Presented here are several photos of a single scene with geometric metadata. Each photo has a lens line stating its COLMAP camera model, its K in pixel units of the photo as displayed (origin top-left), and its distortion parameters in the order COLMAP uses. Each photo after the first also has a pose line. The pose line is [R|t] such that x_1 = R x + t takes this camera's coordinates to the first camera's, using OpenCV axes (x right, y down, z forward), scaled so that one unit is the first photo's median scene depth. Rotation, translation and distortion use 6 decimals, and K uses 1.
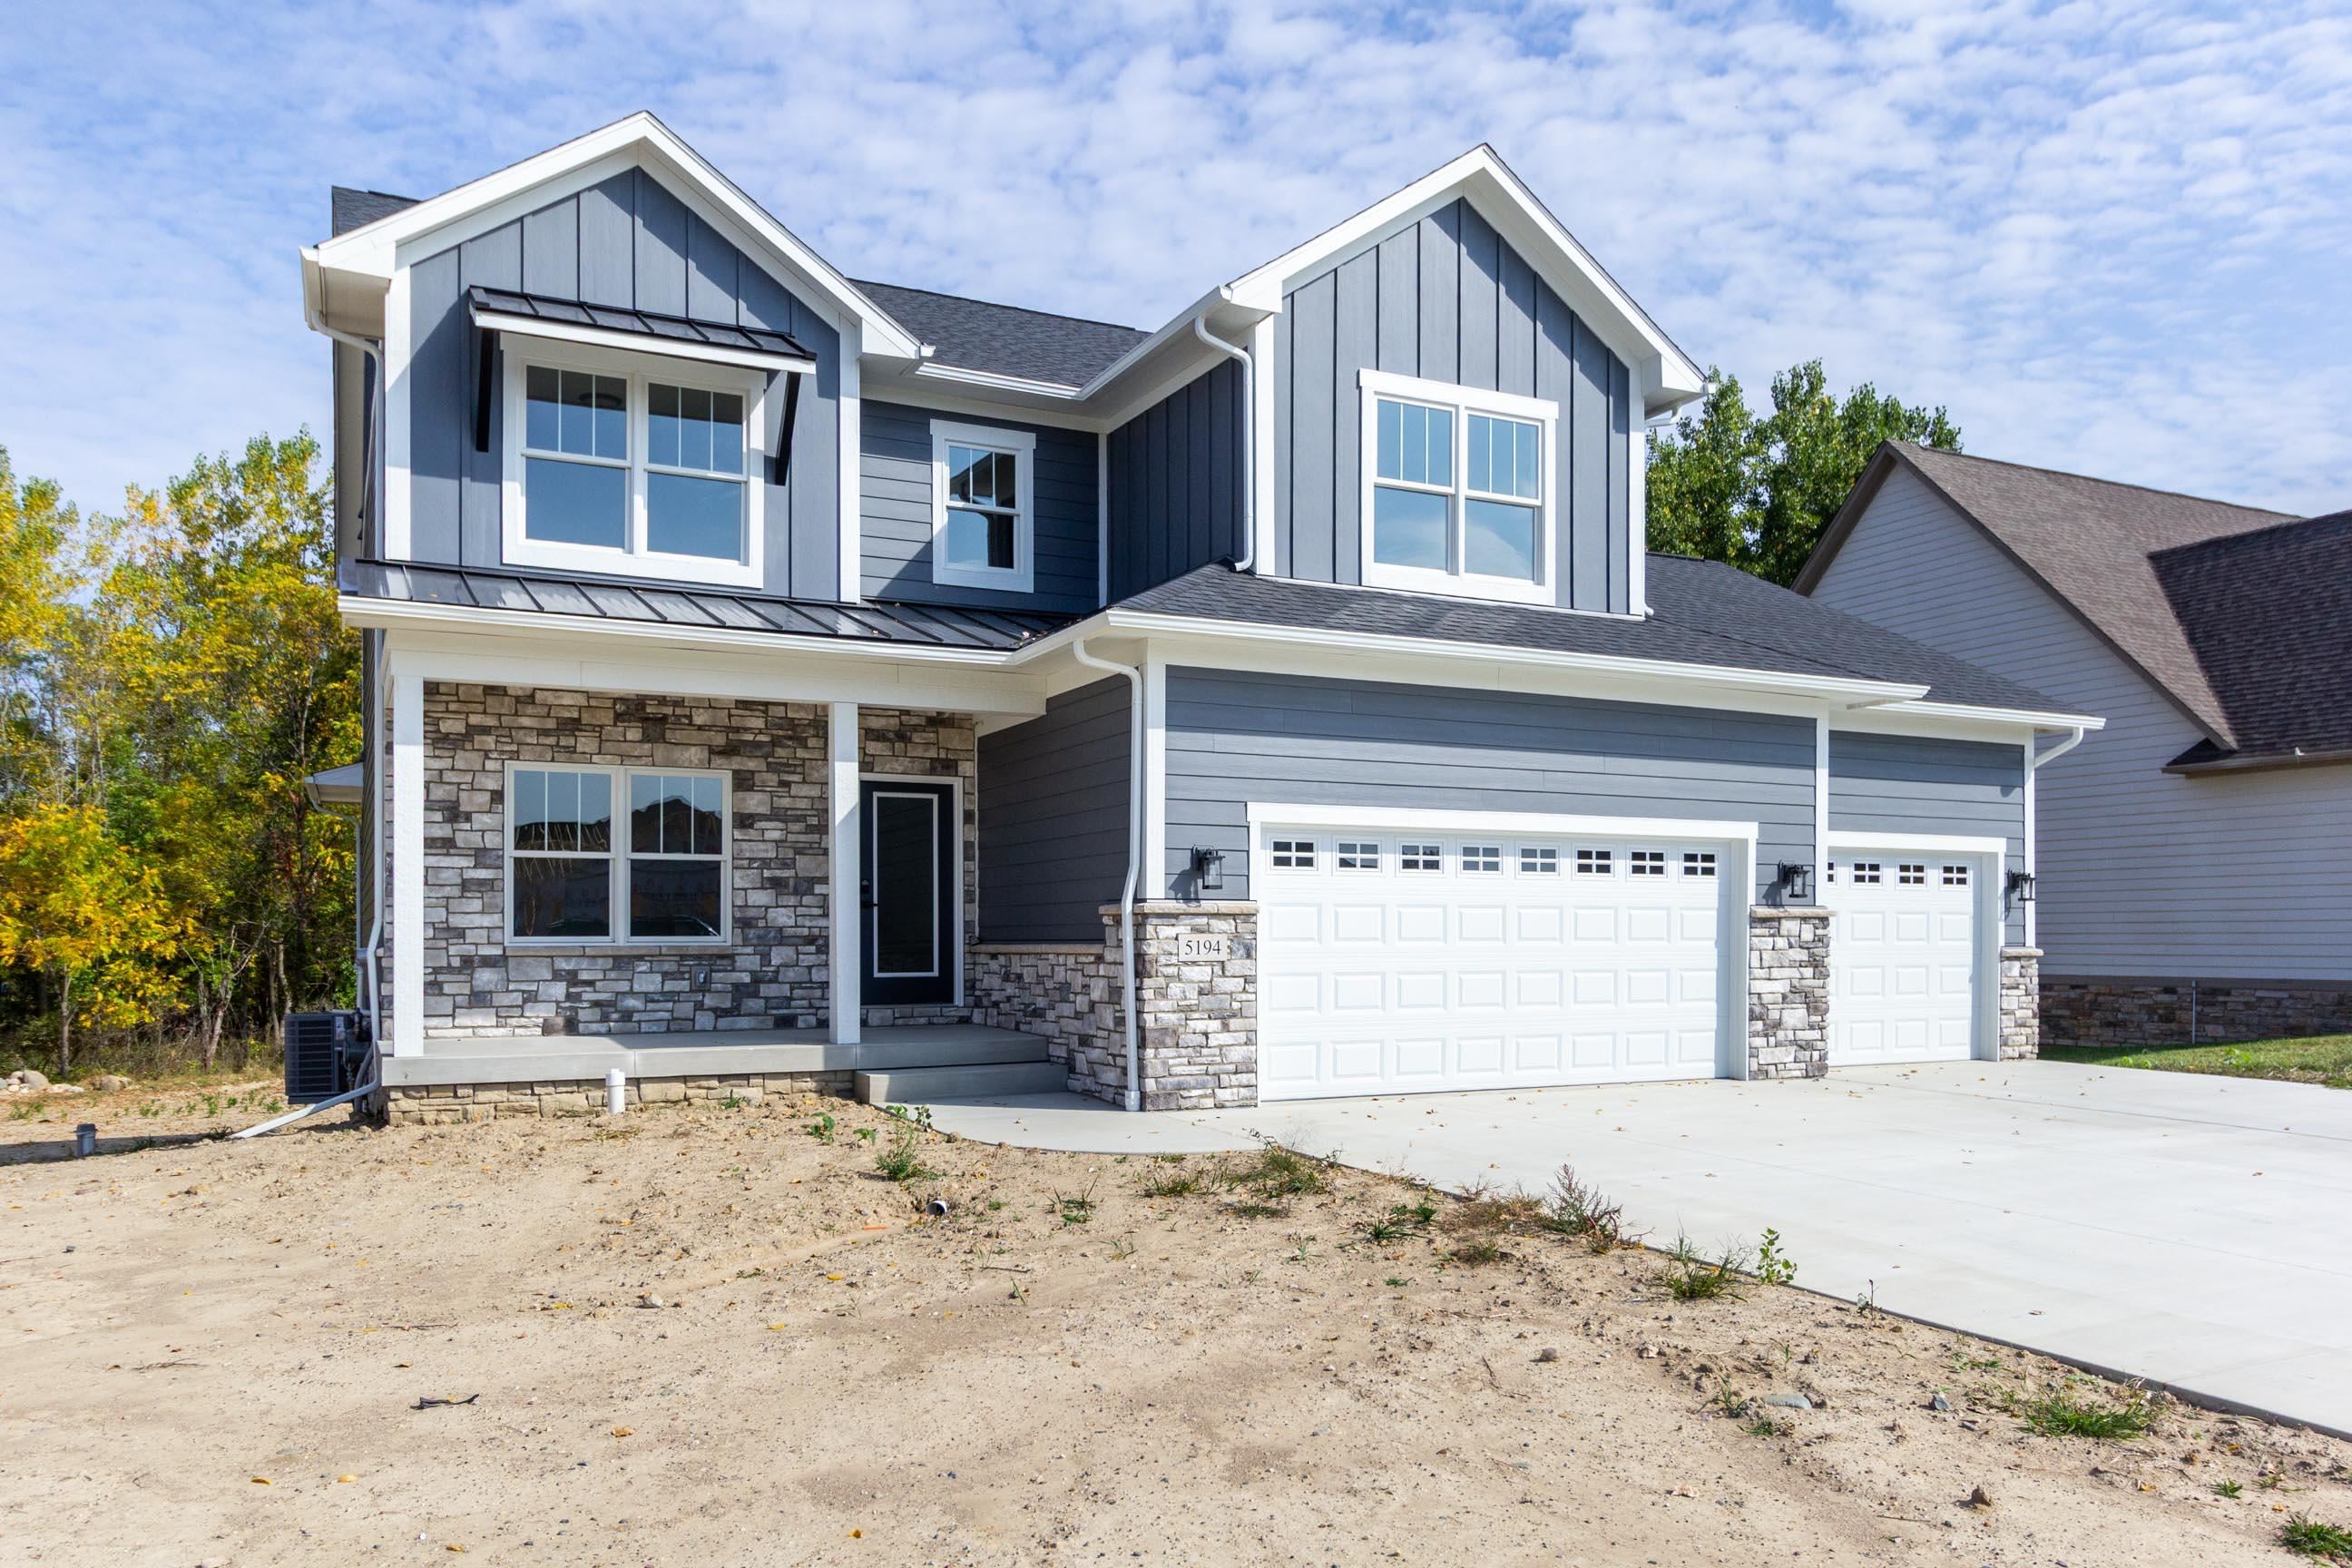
lens RADIAL K [[1637.5, 0, 1178.3], [0, 1637.5, 935.1], [0, 0, 1]] dist [0.000872, 0.000126]
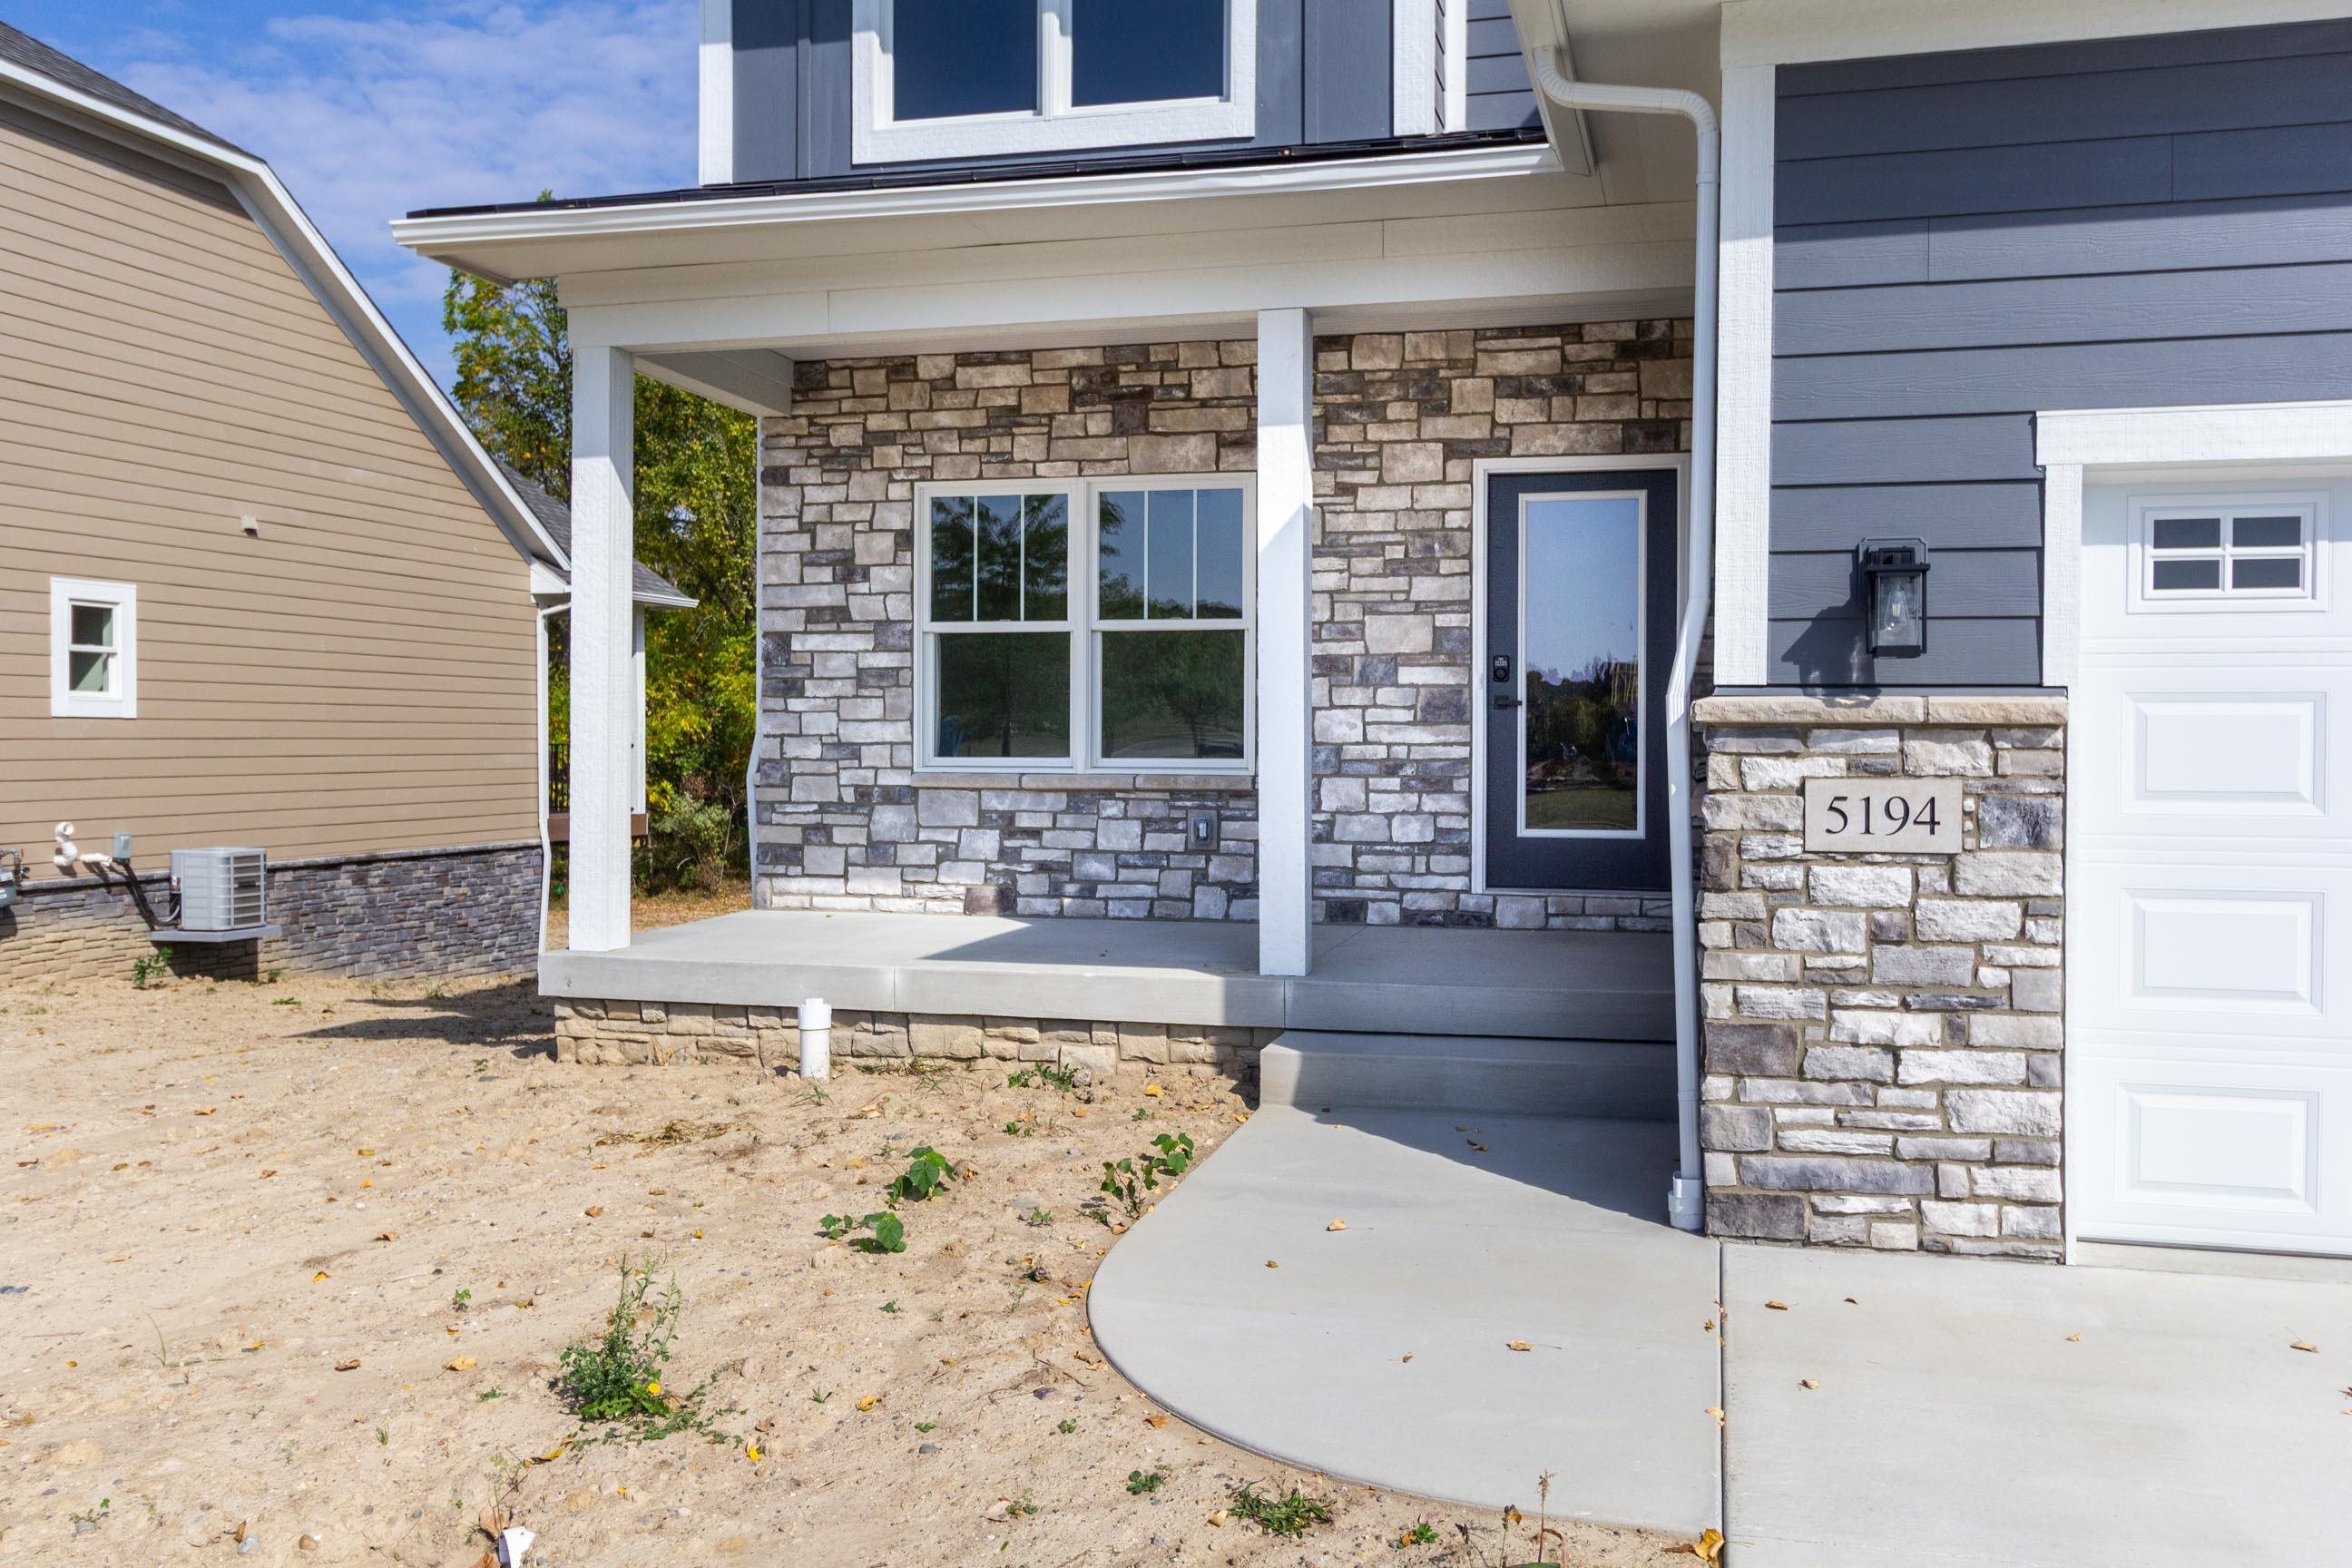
lens RADIAL K [[1901.5, 0, 1178.1], [0, 1901.5, 754.2], [0, 0, 1]] dist [-0.001326, 0.000443]
pose [[0.761575, 0.010545, -0.647991, 0.152338], [-0.003749, 0.999923, 0.011865, -0.009593], [0.648066, -0.006607, 0.761555, 0.504528]]
